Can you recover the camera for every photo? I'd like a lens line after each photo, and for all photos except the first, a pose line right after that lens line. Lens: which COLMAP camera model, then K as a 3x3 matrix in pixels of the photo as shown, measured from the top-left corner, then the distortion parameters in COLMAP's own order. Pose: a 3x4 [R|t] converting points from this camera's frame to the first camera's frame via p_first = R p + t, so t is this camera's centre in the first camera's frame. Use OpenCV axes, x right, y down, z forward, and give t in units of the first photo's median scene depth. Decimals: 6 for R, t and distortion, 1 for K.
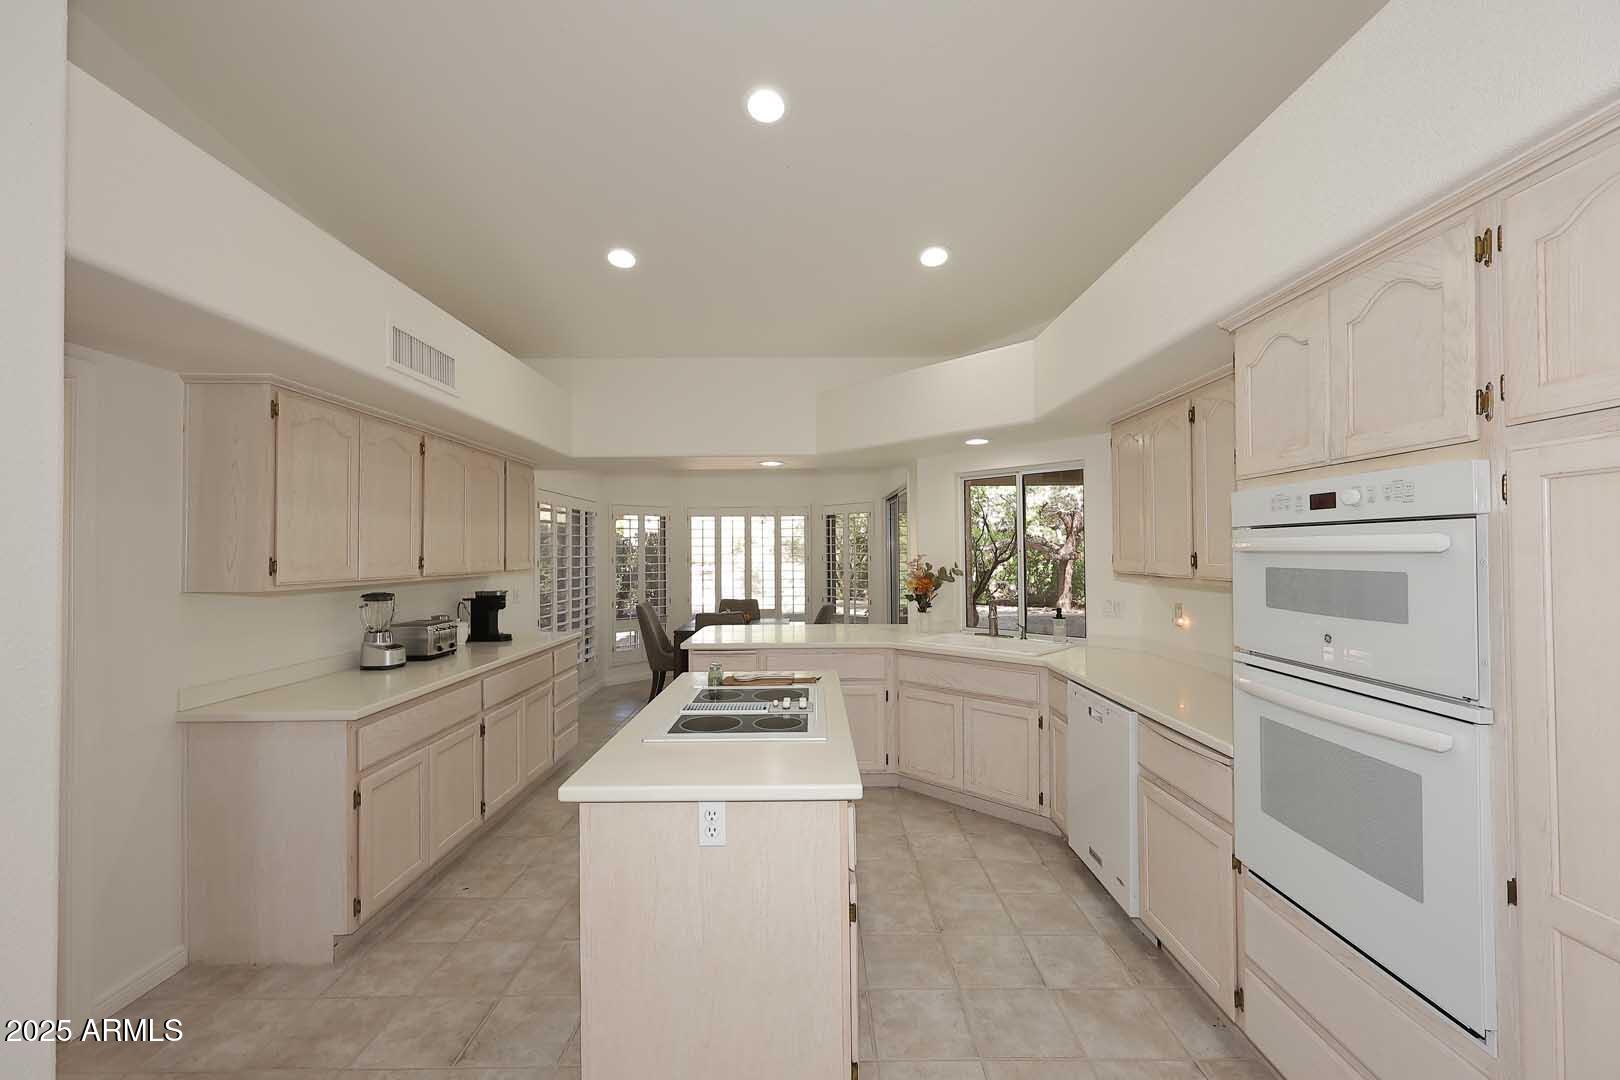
lens RADIAL K [[649.1, 0, 810.0], [0, 649.1, 540.0], [0, 0, 1]] dist [0.001578, -0.000055]
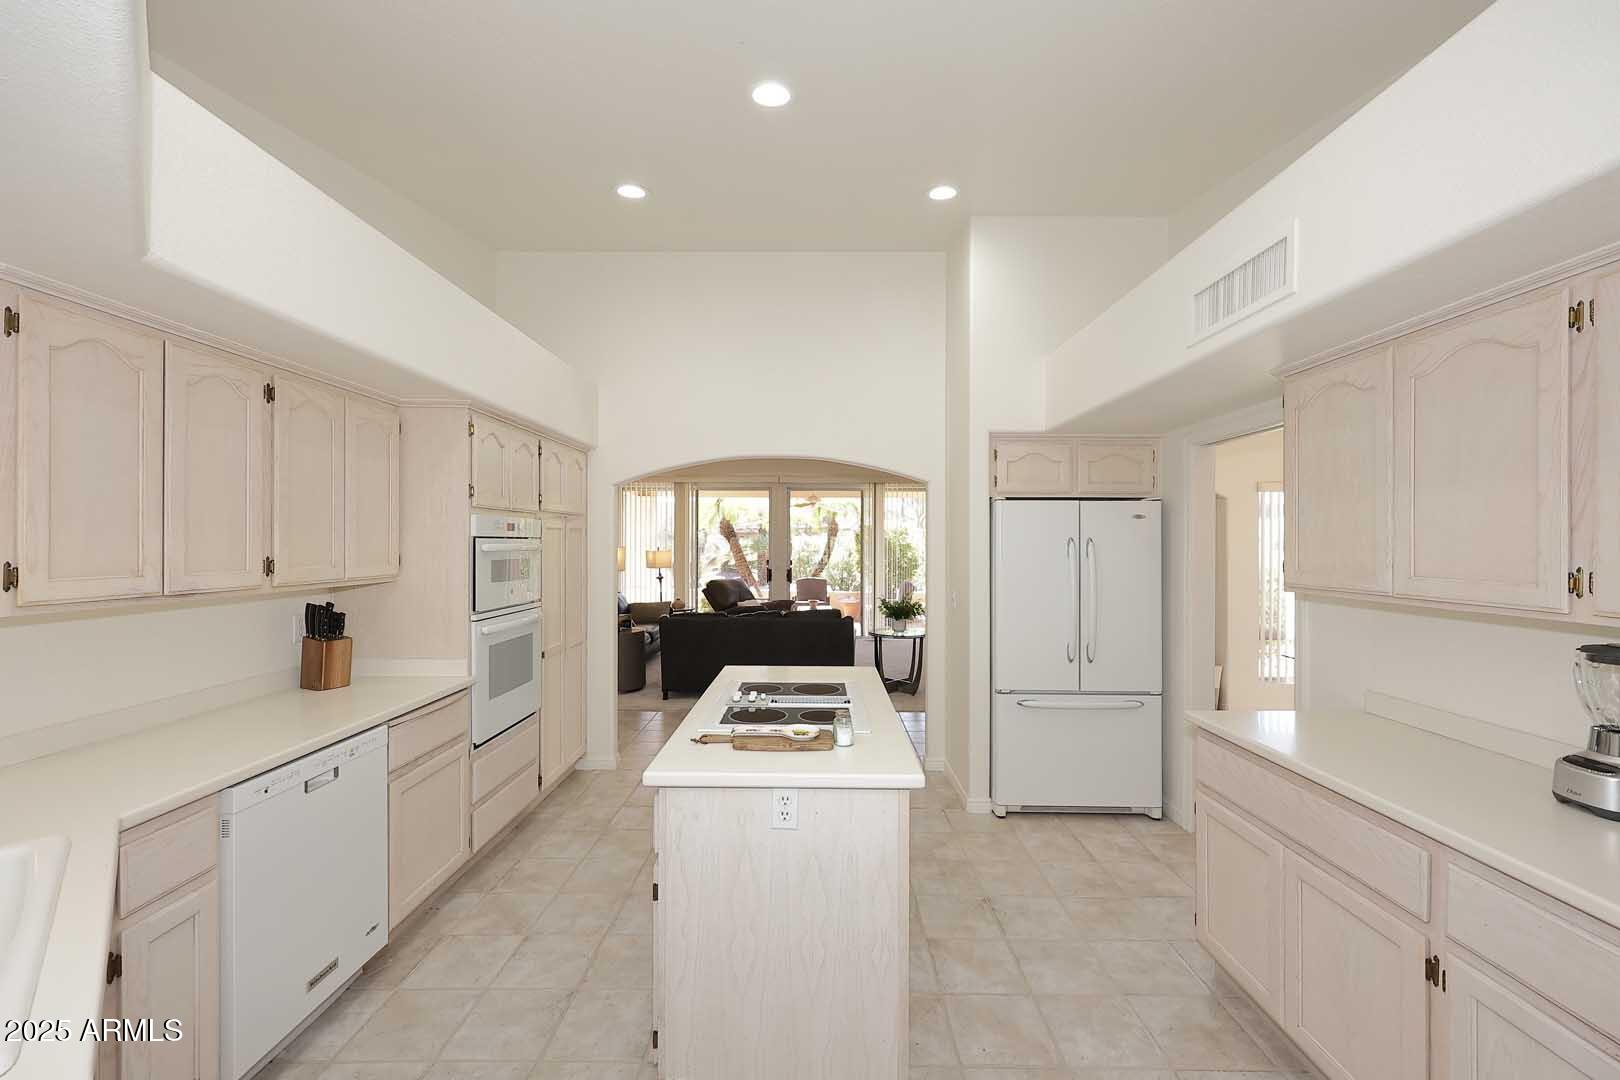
lens RADIAL K [[649.1, 0, 810.0], [0, 649.1, 540.0], [0, 0, 1]] dist [0.001578, -0.000055]
pose [[-0.999956, 0.004671, 0.008178, -0.136785], [0.004518, 0.999815, -0.018683, 0.018130], [-0.008264, -0.018646, -0.999792, 2.053811]]
